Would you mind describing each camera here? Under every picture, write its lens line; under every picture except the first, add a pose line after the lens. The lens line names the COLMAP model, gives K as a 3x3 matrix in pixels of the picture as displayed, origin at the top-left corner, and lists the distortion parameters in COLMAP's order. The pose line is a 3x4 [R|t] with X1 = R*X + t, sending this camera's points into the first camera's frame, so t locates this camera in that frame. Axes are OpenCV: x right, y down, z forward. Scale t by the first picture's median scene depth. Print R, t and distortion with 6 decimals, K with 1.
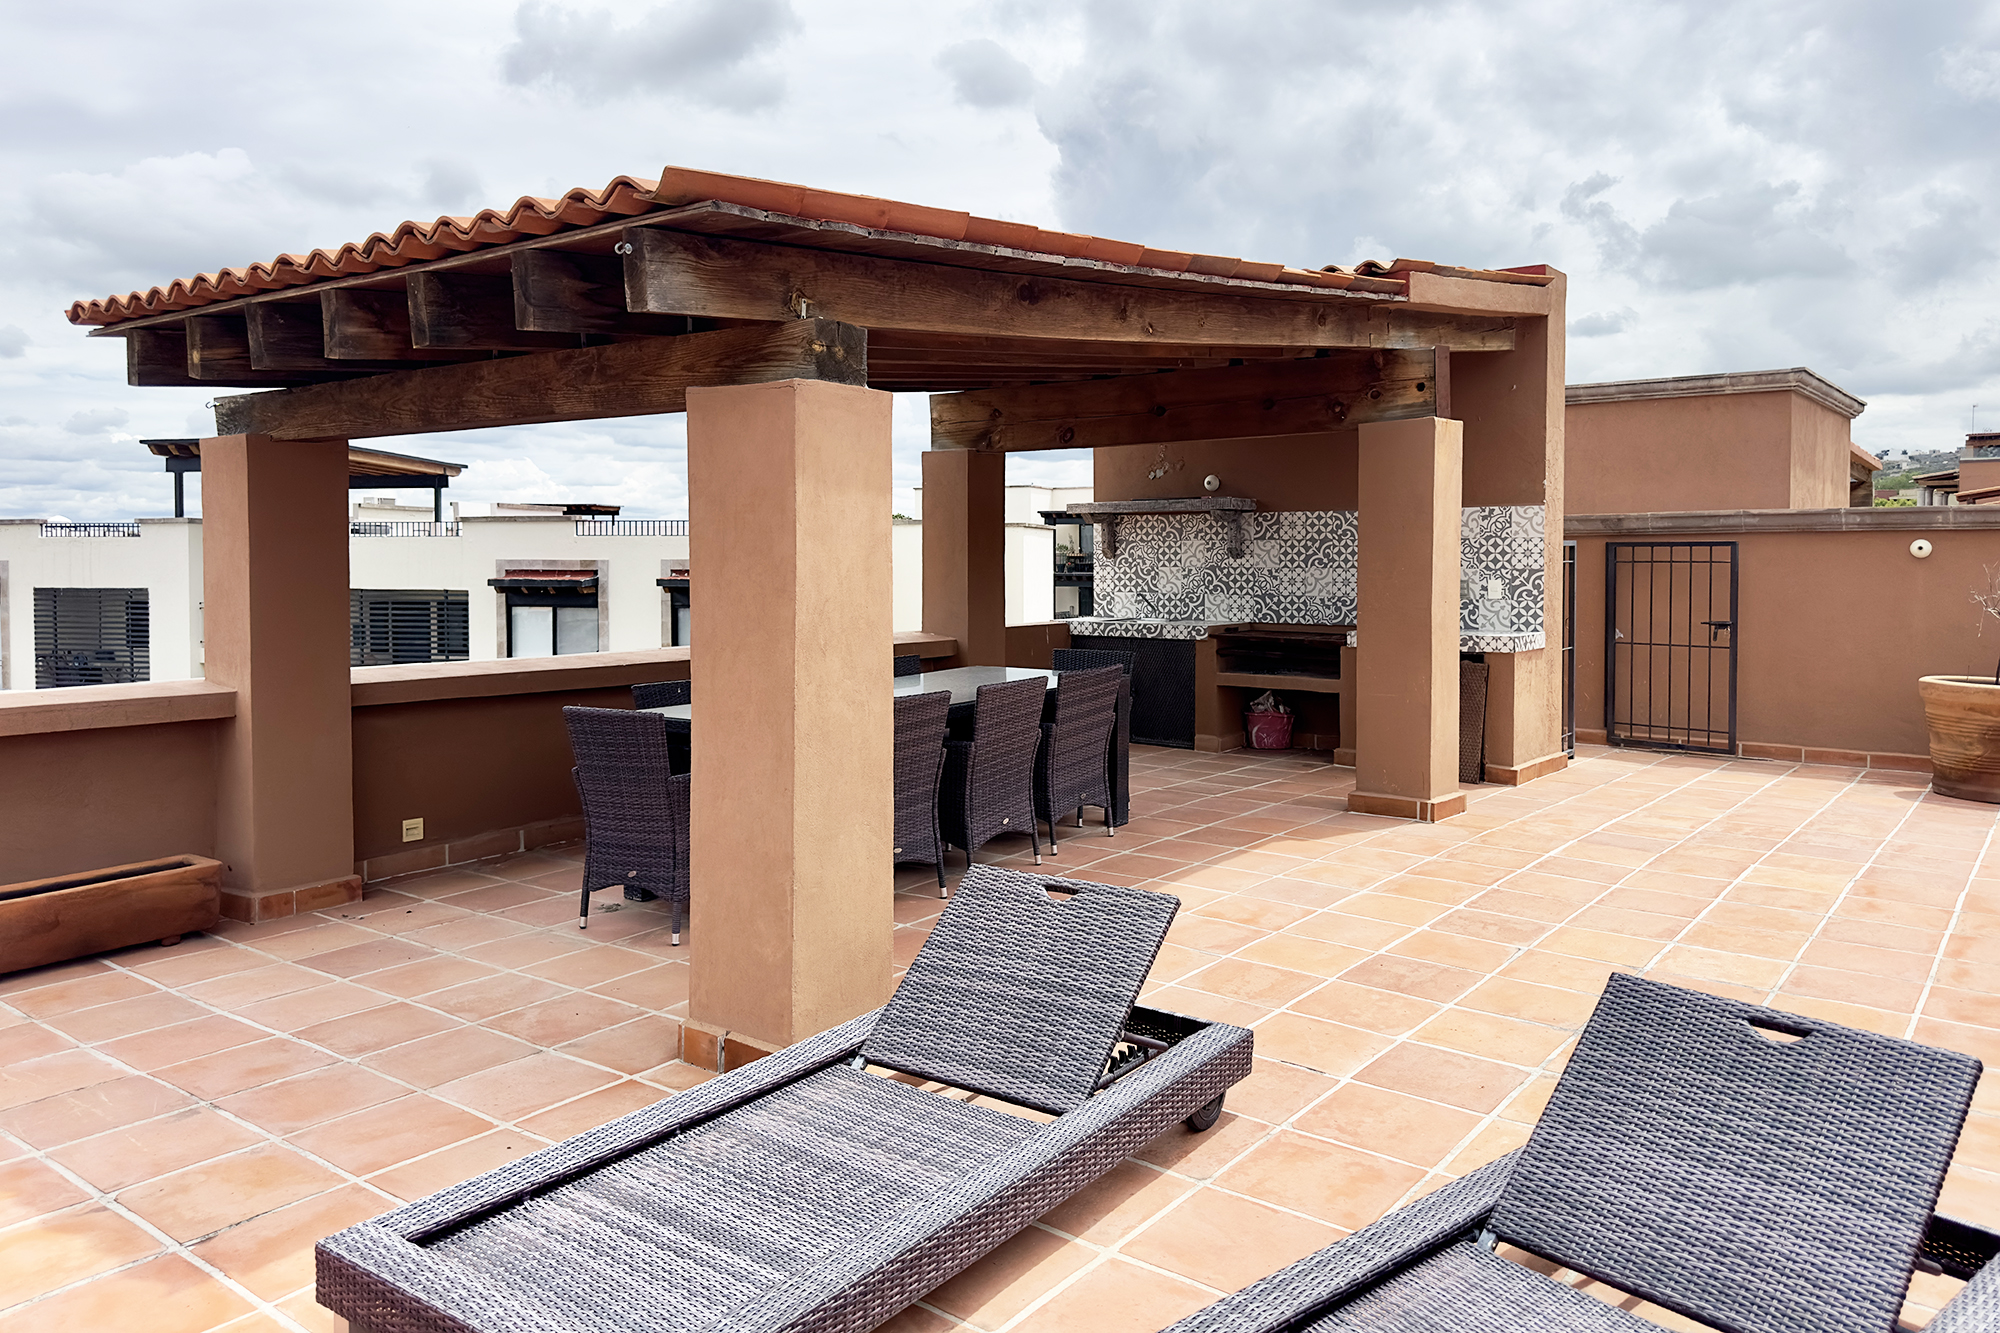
lens RADIAL K [[1535.6, 0, 950.5], [0, 1535.6, 613.1], [0, 0, 1]] dist [0.076315, -0.124689]
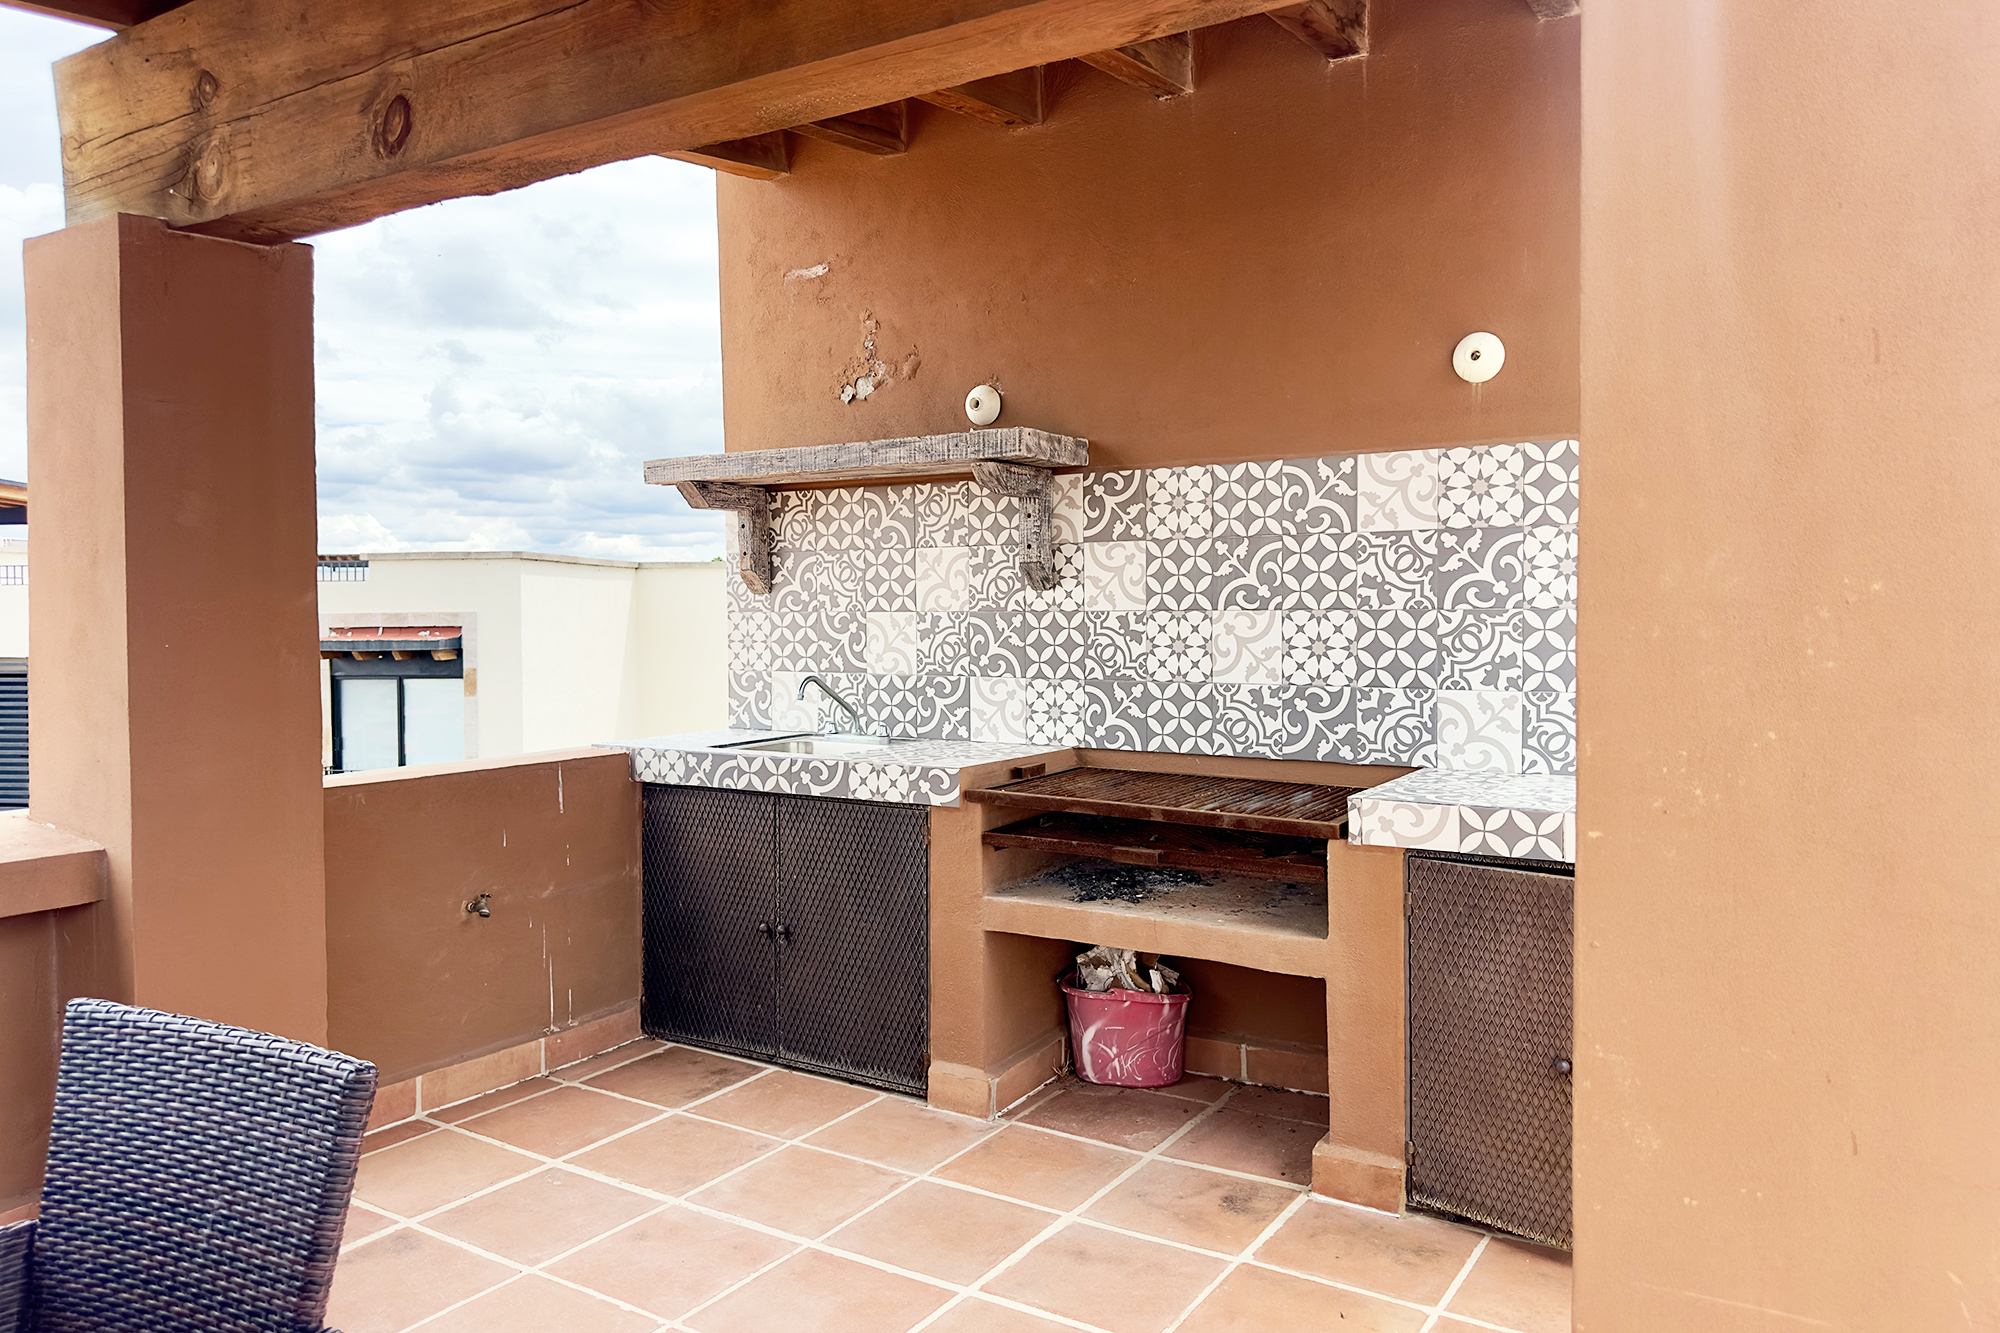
lens RADIAL K [[1535.6, 0, 1002.6], [0, 1535.6, 666.8], [0, 0, 1]] dist [0.076315, -0.124689]
pose [[0.992914, -0.008260, 0.118551, 0.129194], [0.008567, 0.999961, -0.002077, -0.014597], [-0.118530, 0.003078, 0.992946, 0.609662]]
